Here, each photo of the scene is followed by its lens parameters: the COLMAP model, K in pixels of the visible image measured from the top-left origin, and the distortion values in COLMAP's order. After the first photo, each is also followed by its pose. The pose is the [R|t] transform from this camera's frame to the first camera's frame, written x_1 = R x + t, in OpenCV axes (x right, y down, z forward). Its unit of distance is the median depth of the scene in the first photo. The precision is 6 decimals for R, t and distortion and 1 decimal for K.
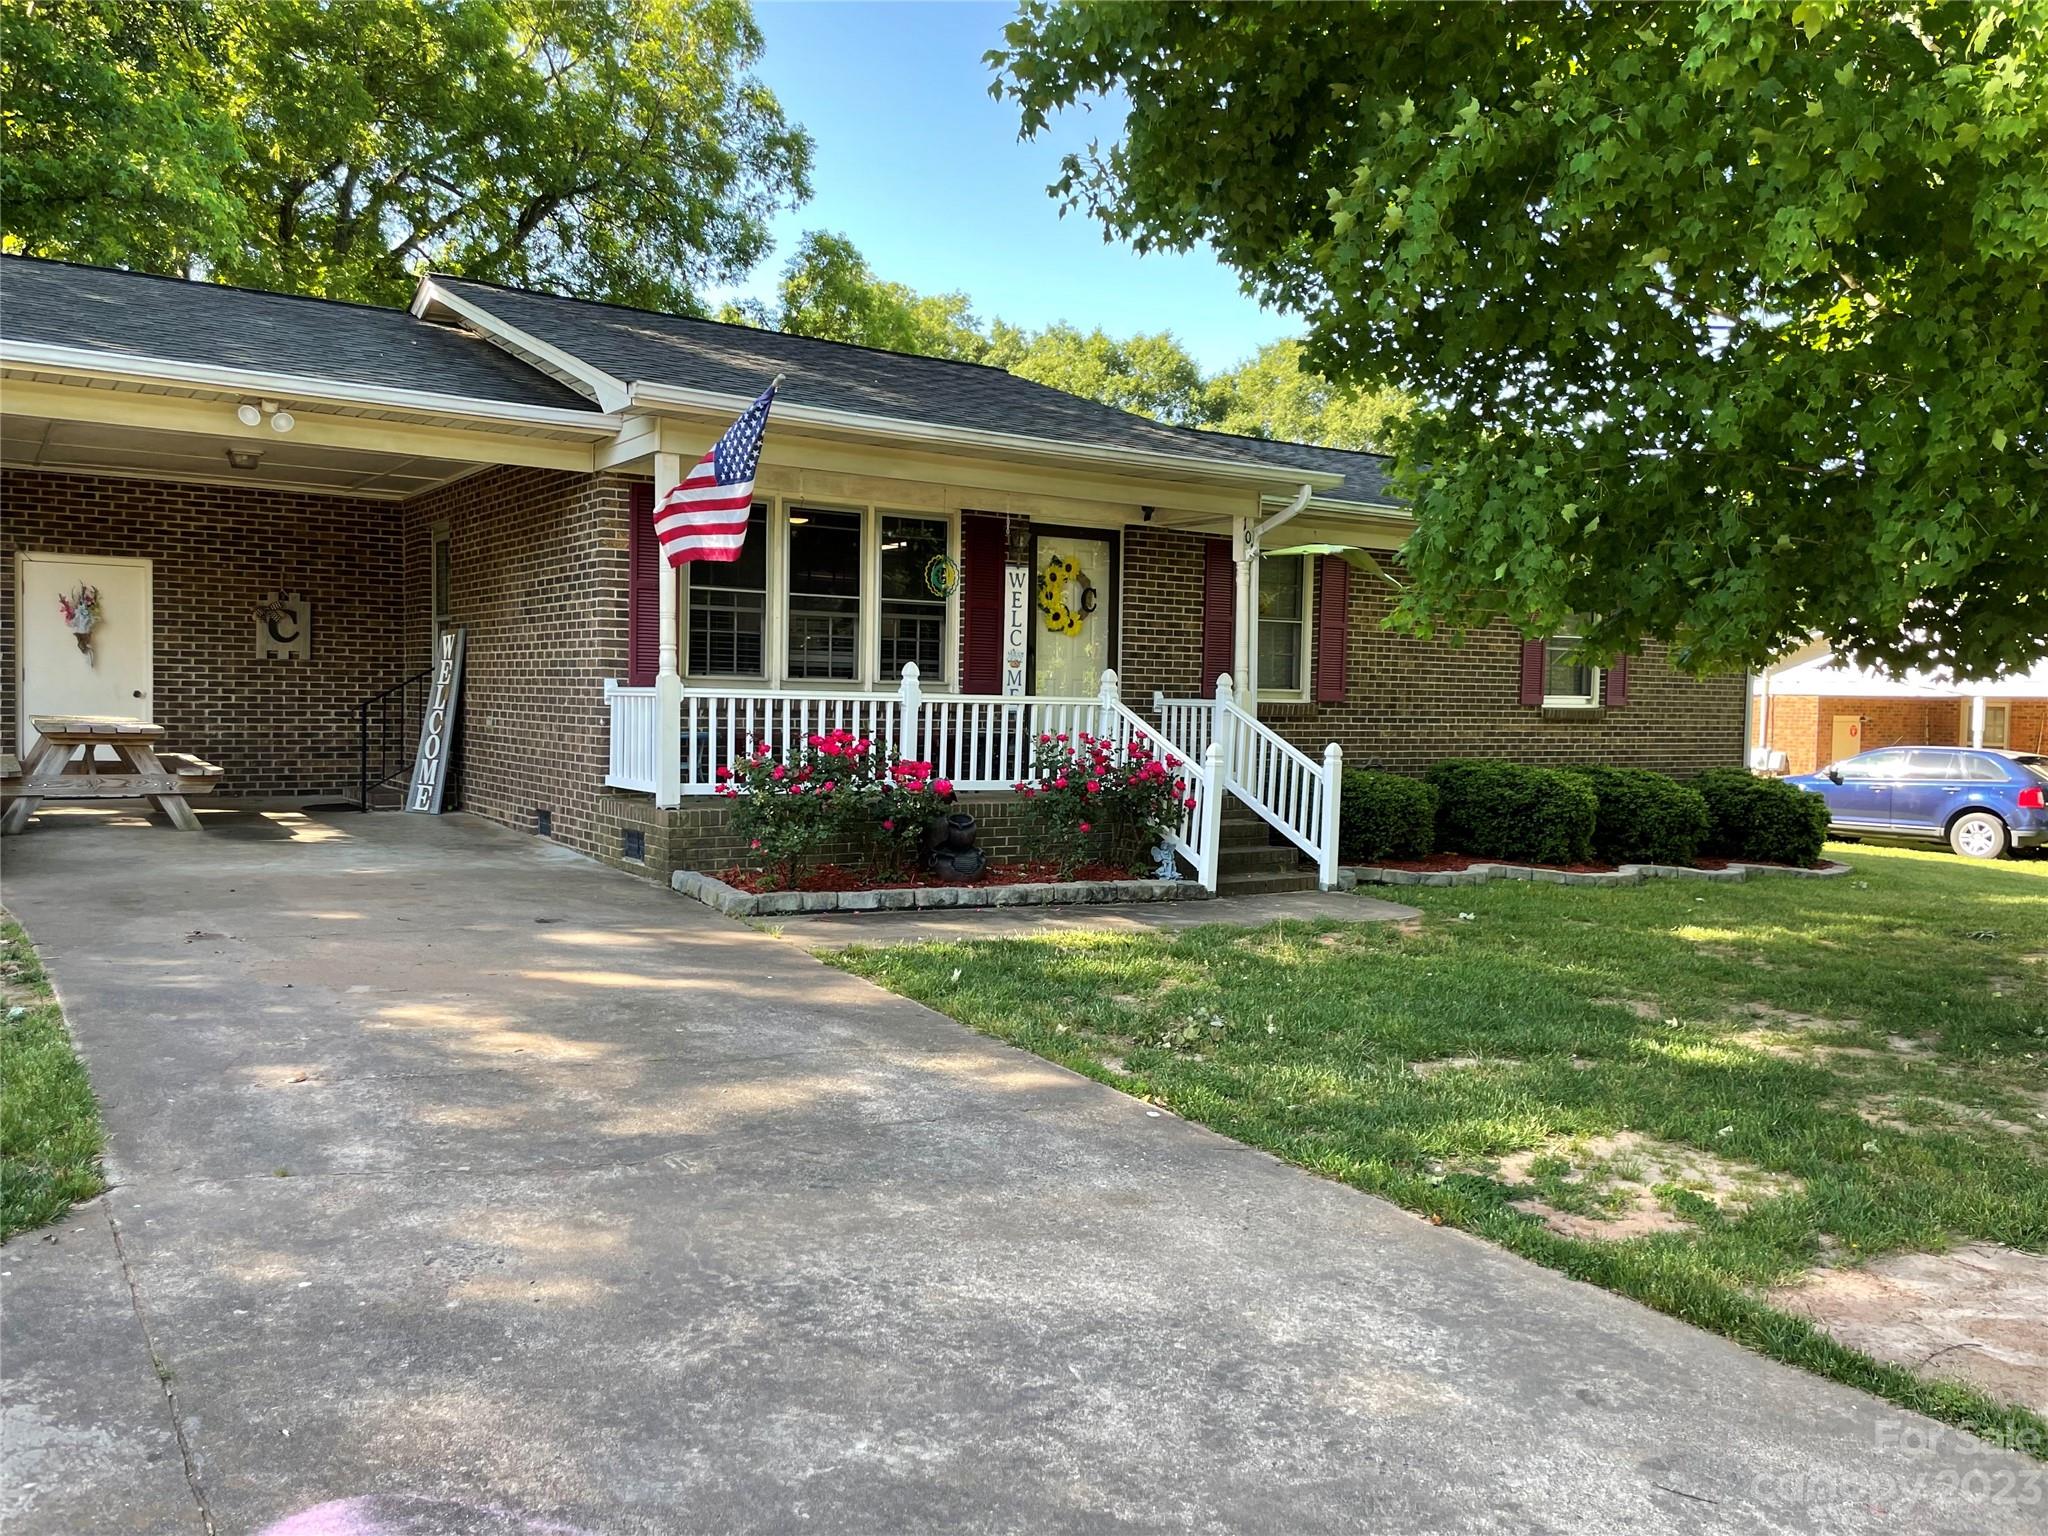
lens RADIAL K [[1578.0, 0, 1024.0], [0, 1578.0, 768.0], [0, 0, 1]] dist [0.092233, -0.121048]
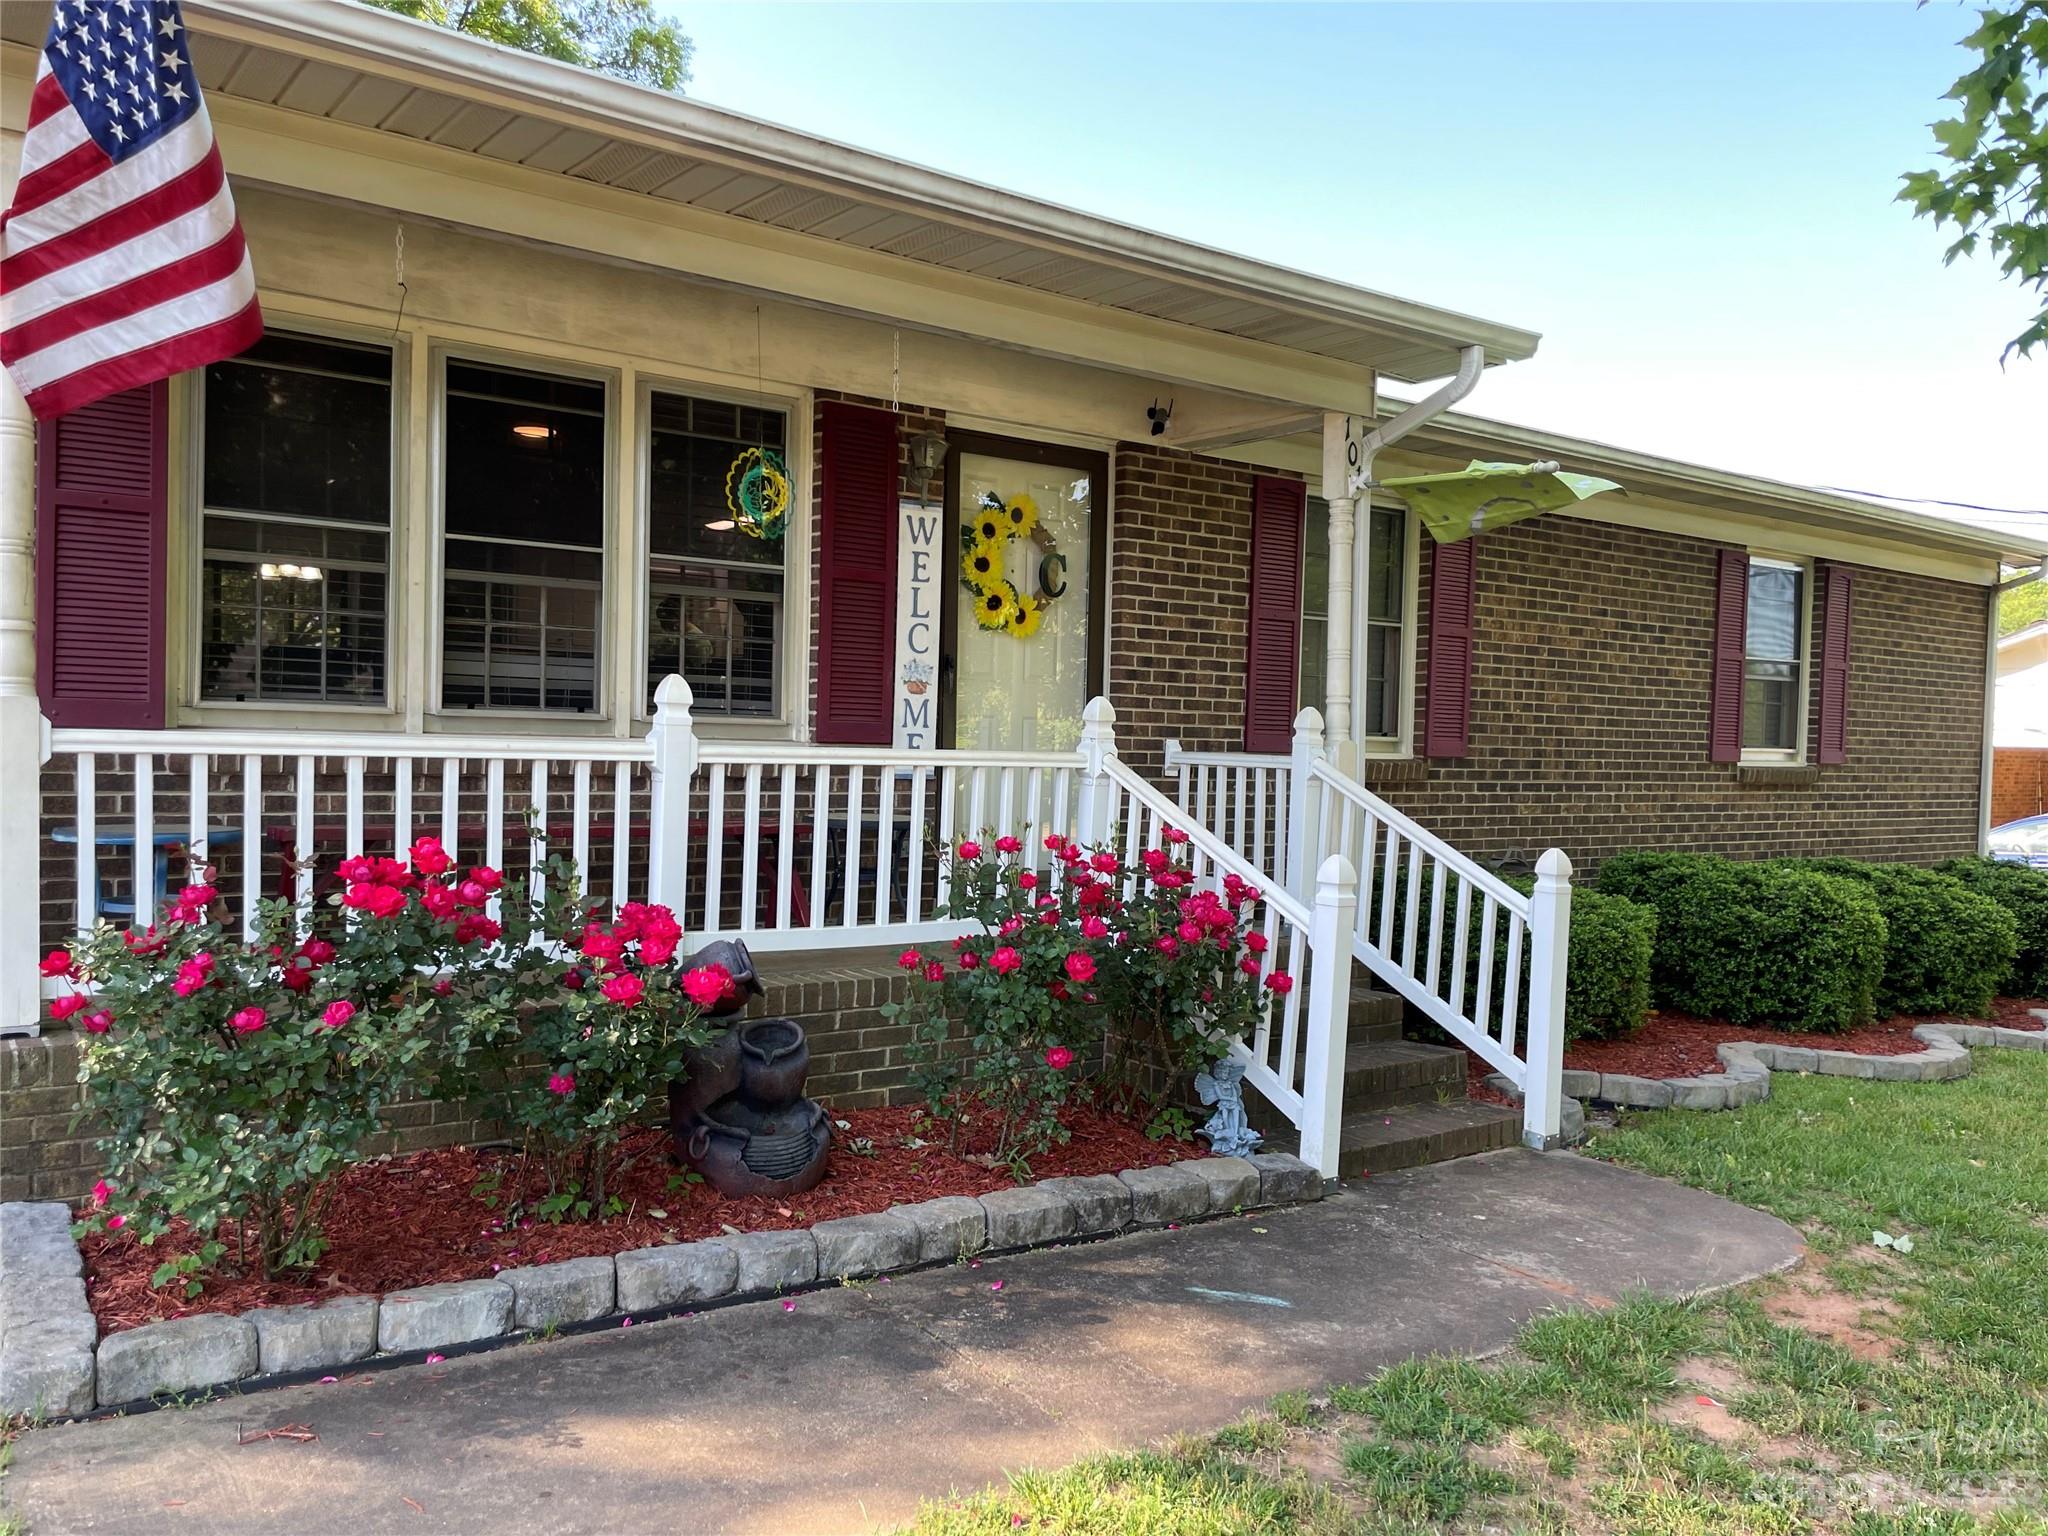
lens RADIAL K [[1578.0, 0, 1024.0], [0, 1578.0, 768.0], [0, 0, 1]] dist [0.092233, -0.121048]
pose [[0.999136, 0.005869, 0.041155, 0.008538], [-0.004819, 0.999662, -0.025563, -0.024422], [-0.041291, 0.025343, 0.998826, 0.454387]]
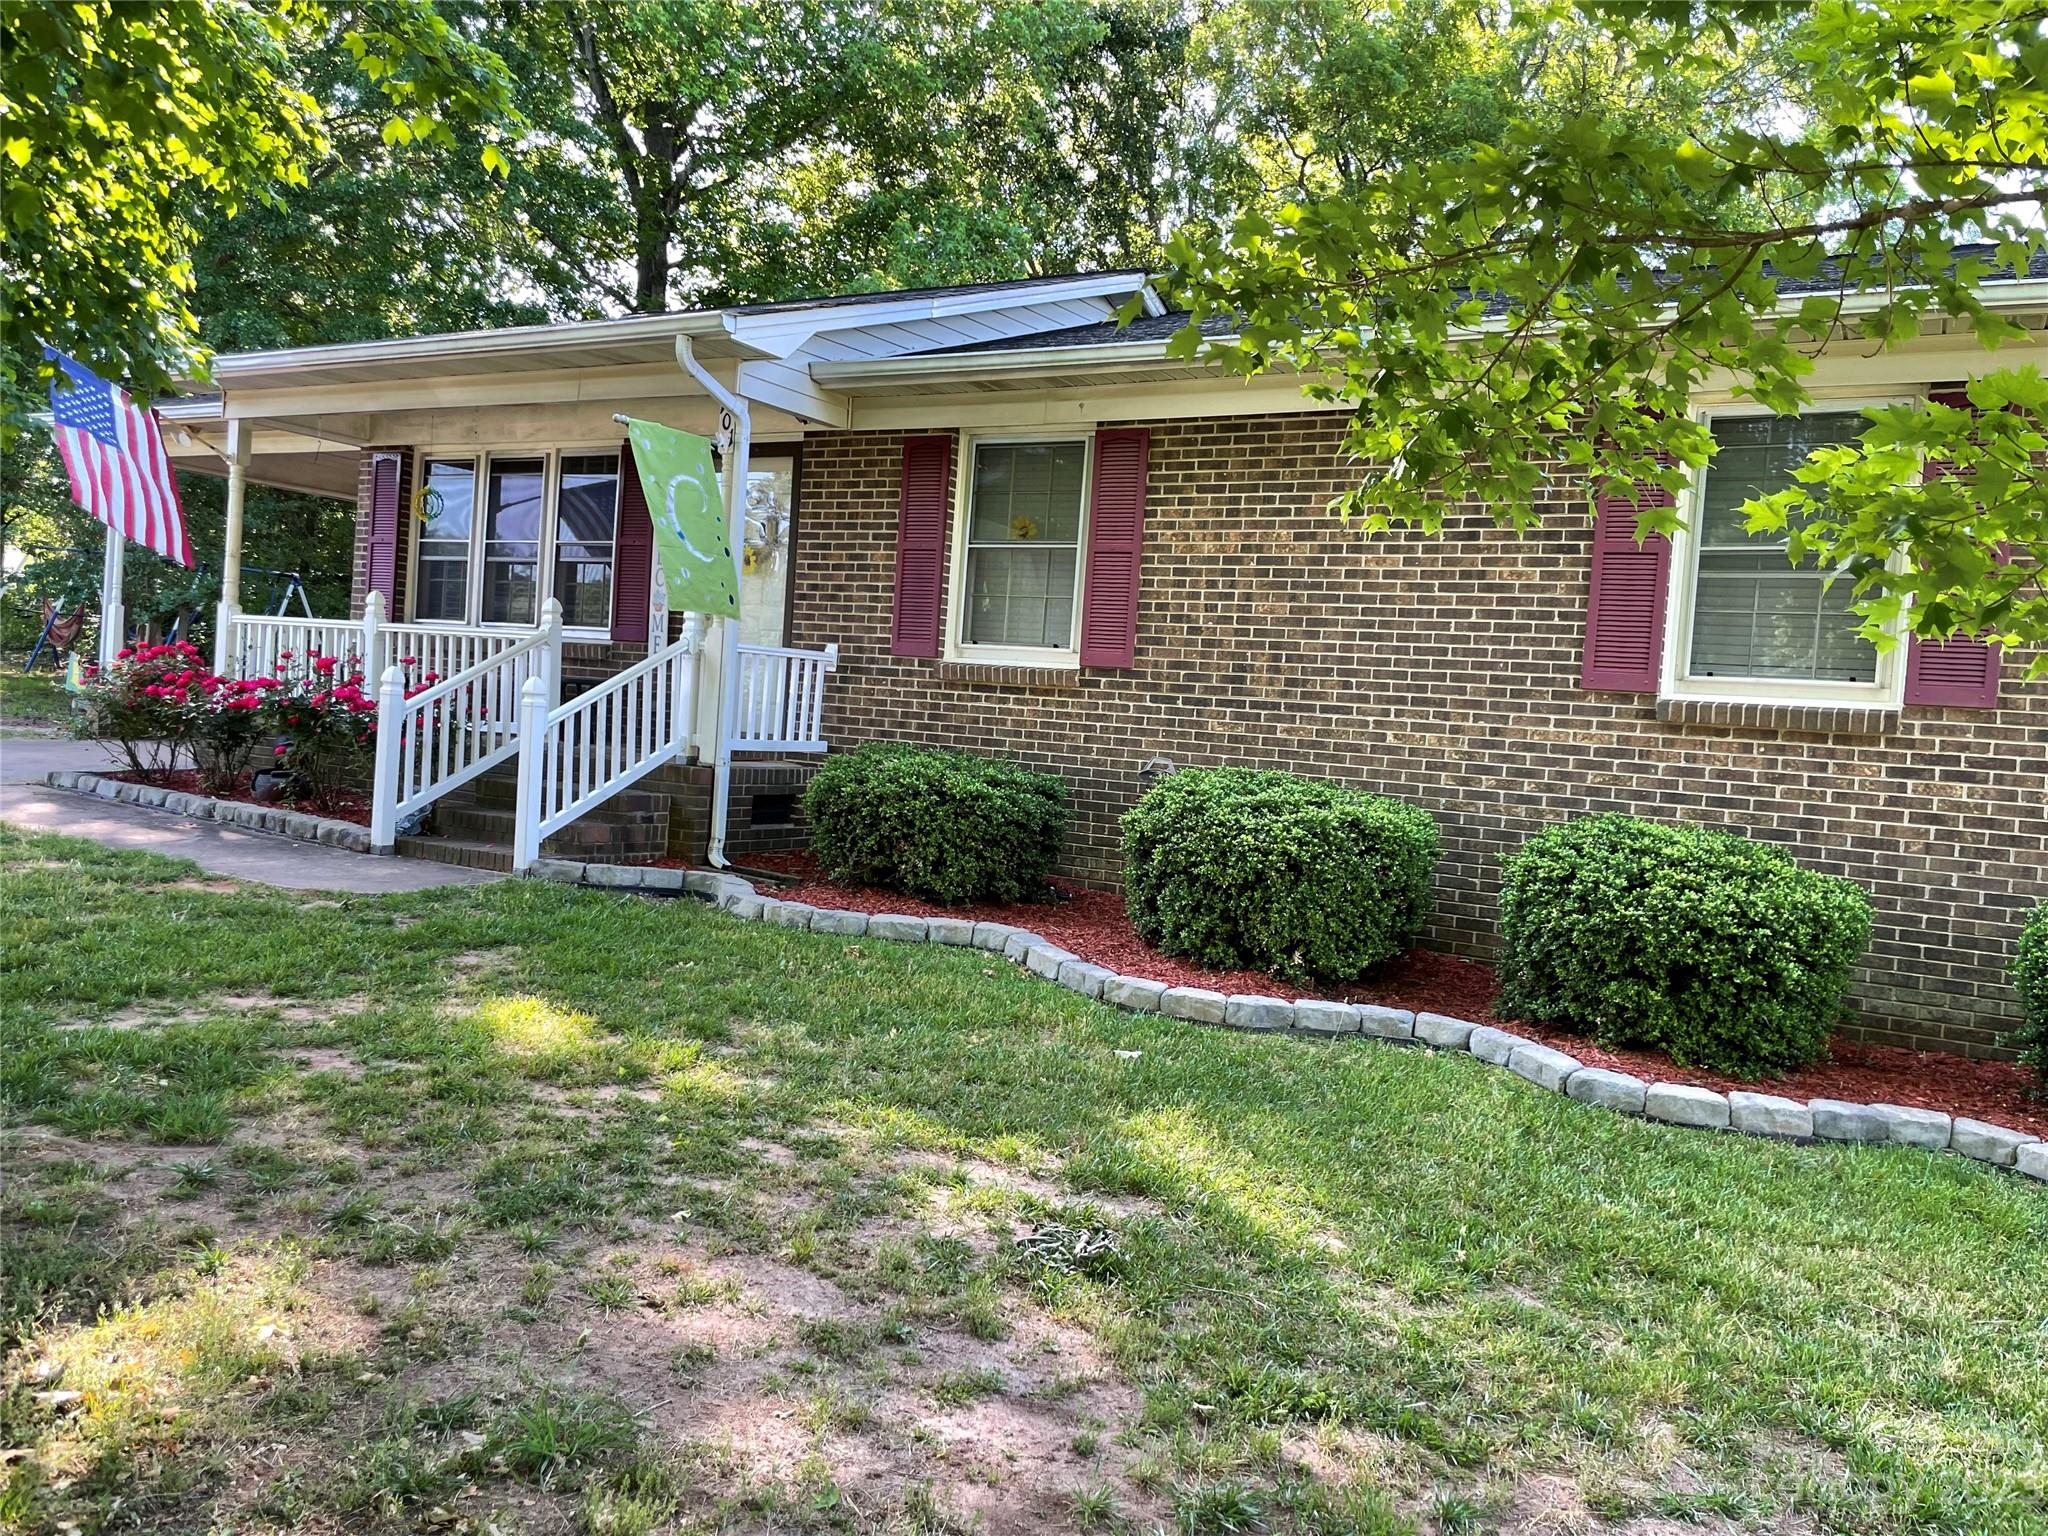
lens RADIAL K [[1578.0, 0, 1024.0], [0, 1578.0, 768.0], [0, 0, 1]] dist [0.092233, -0.121048]
pose [[0.419716, 0.036000, -0.906941, 0.858655], [-0.108751, 0.994010, -0.010872, 0.010017], [0.901117, 0.103194, 0.421117, 0.801295]]
